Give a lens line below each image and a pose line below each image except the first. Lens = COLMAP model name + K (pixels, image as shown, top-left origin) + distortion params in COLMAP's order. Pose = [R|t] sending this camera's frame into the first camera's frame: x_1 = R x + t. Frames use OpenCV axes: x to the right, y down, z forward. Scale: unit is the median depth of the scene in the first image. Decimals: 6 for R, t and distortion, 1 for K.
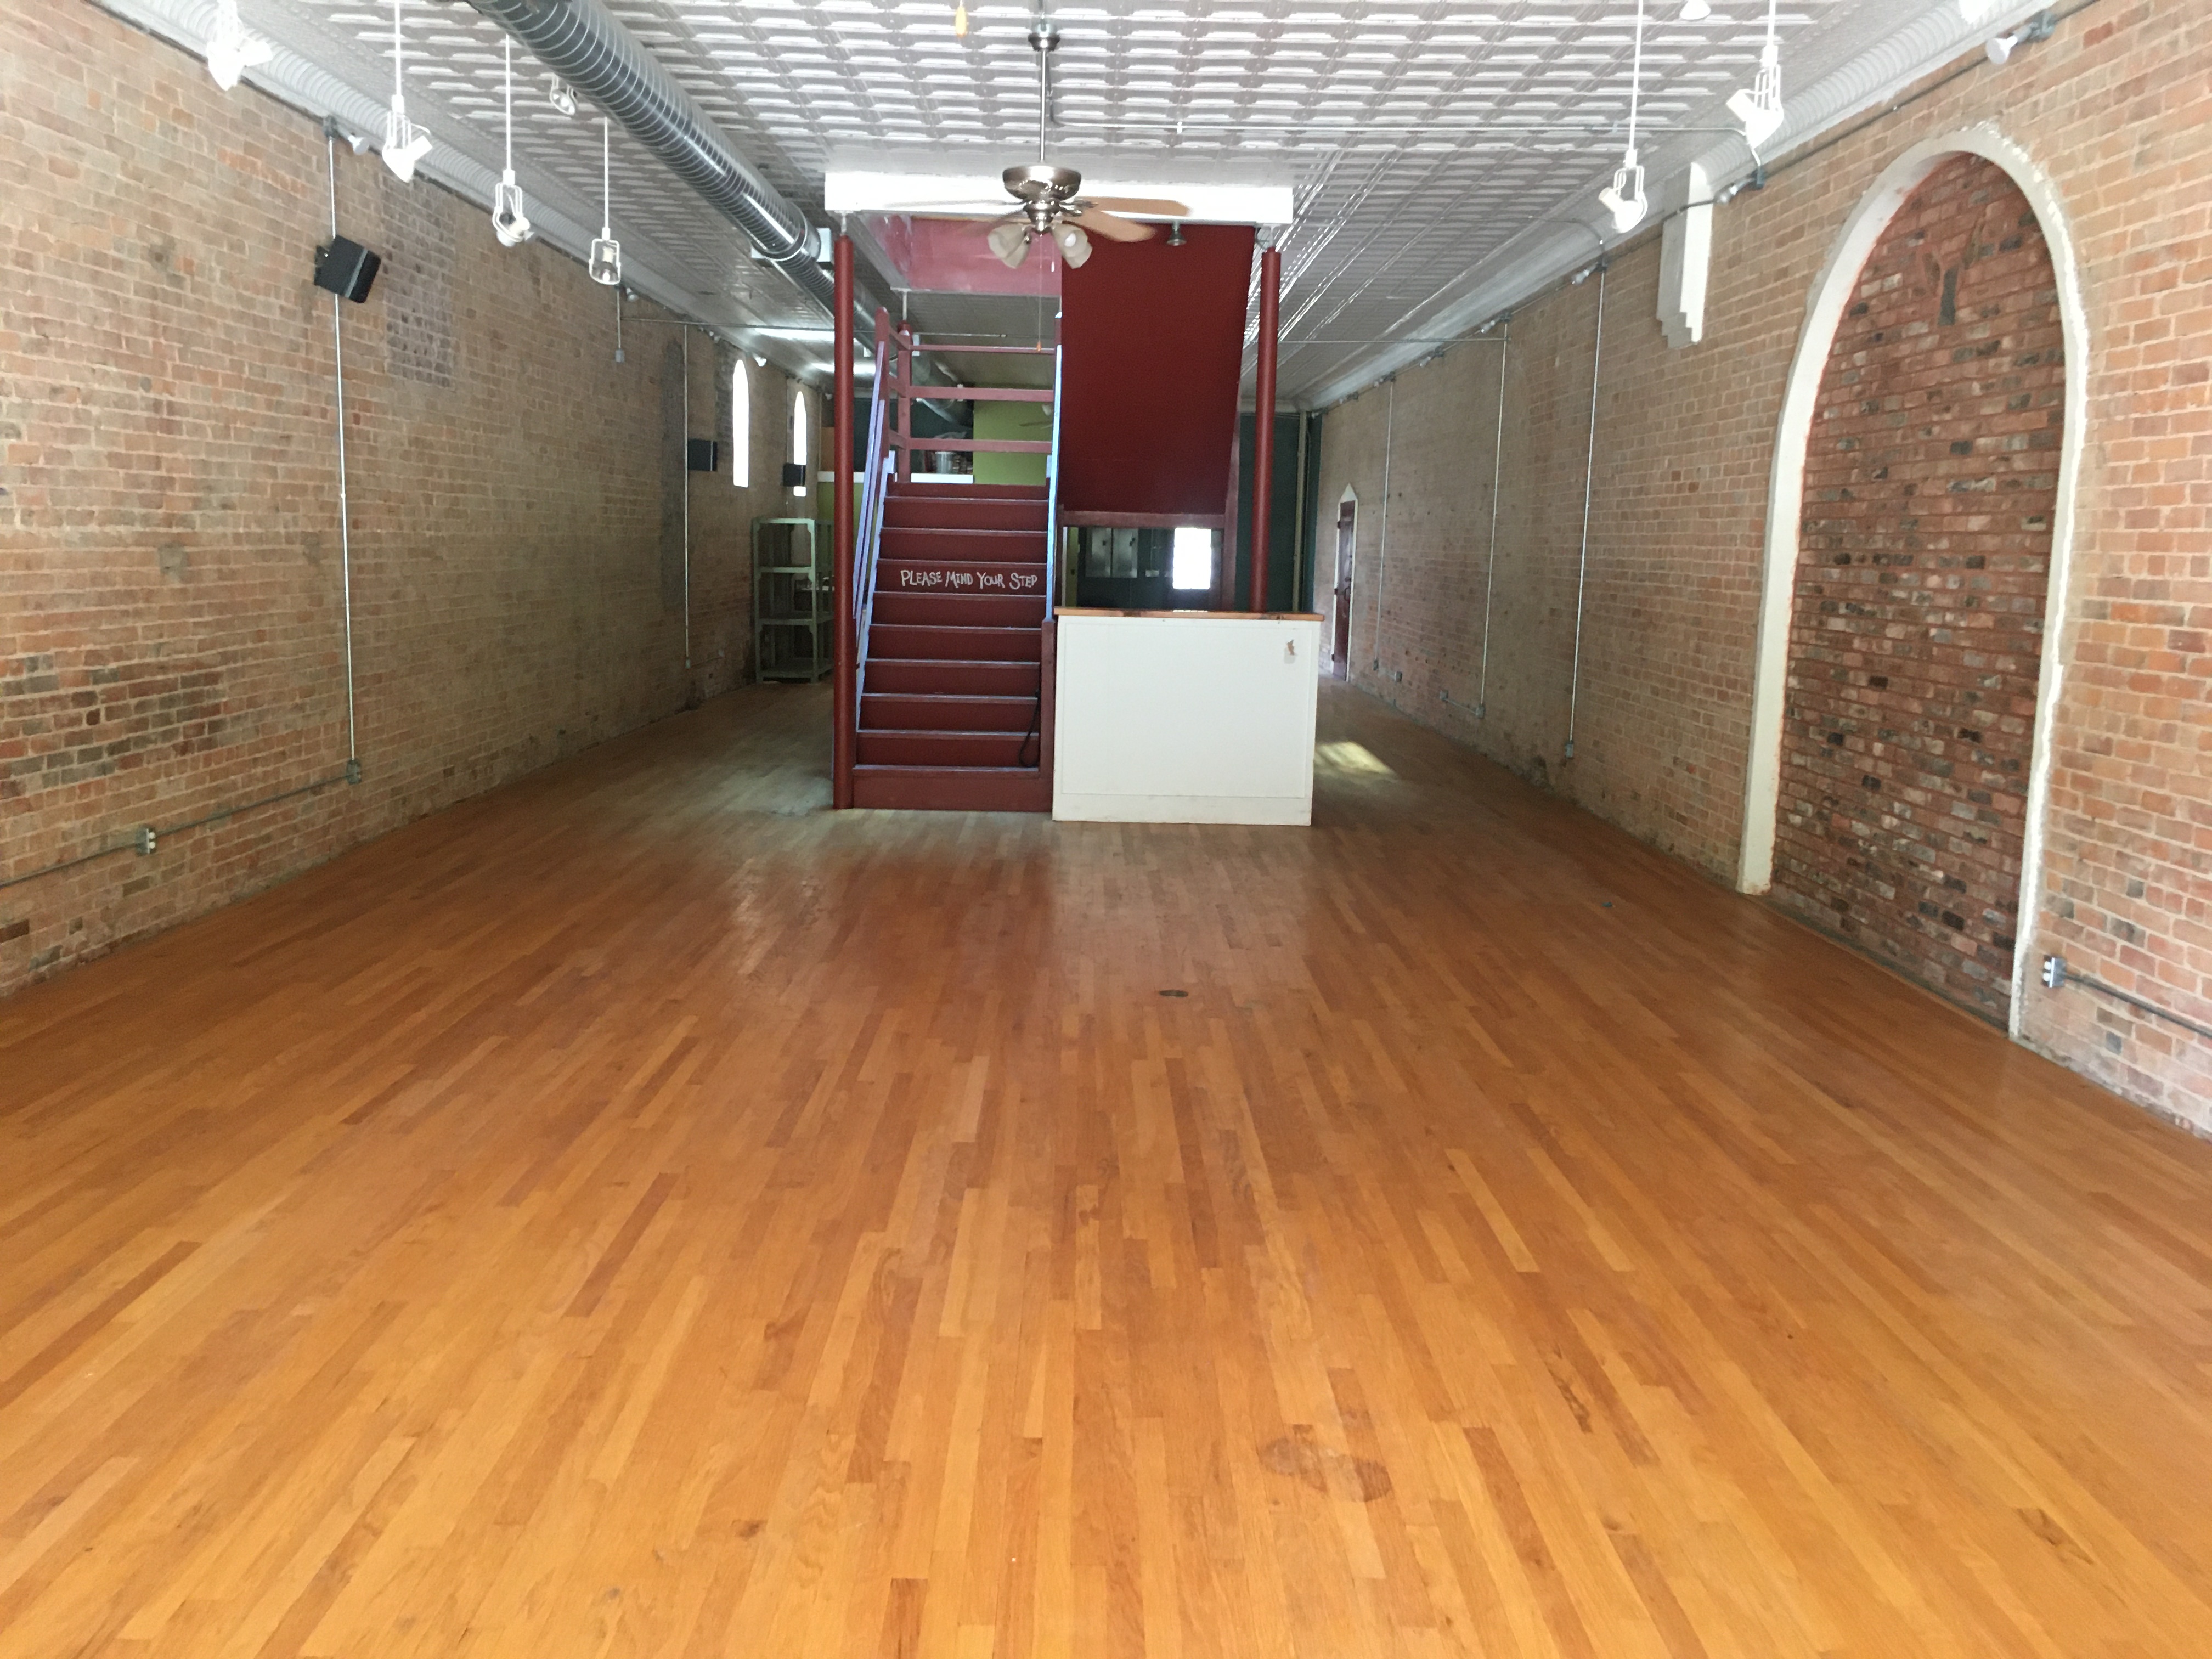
lens RADIAL K [[1863.2, 0, 1108.6], [0, 1863.2, 825.0], [0, 0, 1]] dist [0.071191, -0.068979]
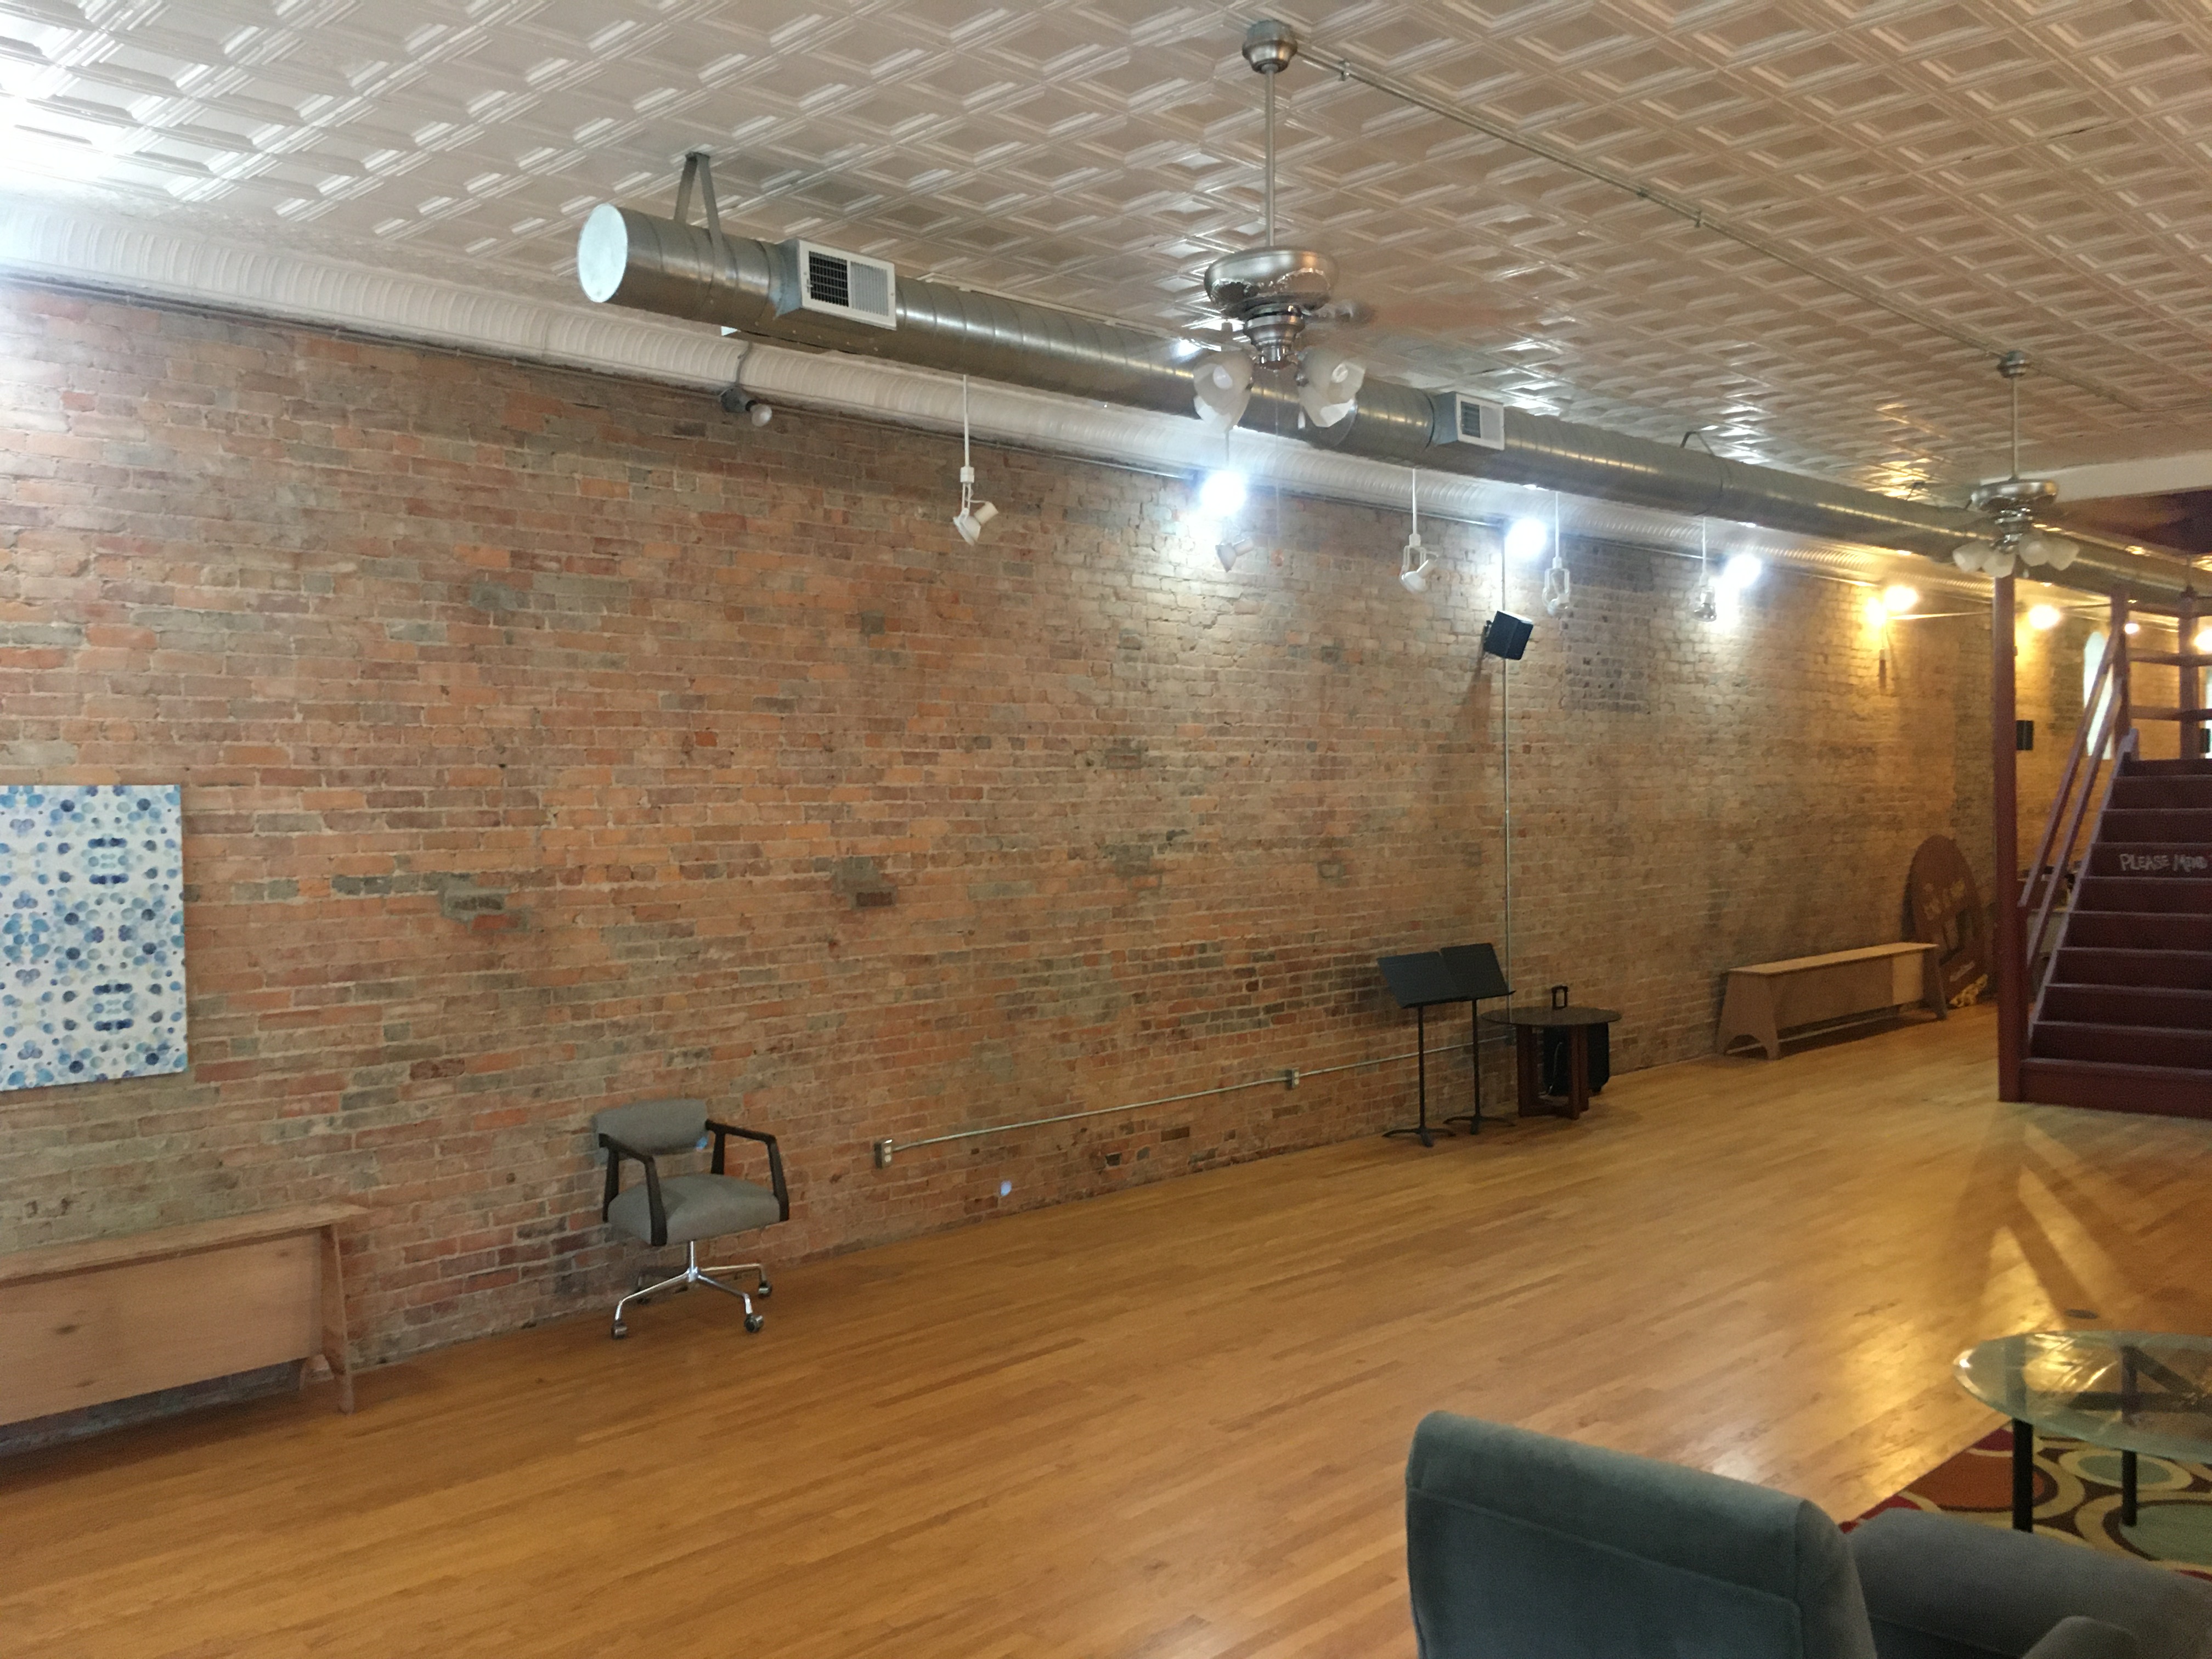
lens RADIAL K [[1863.2, 0, 1114.8], [0, 1863.2, 839.1], [0, 0, 1]] dist [0.071191, -0.068979]
pose [[0.703606, -0.025445, -0.710135, 0.356280], [-0.071655, 0.991724, -0.106531, -0.010194], [0.706968, 0.125841, 0.695960, -0.042098]]
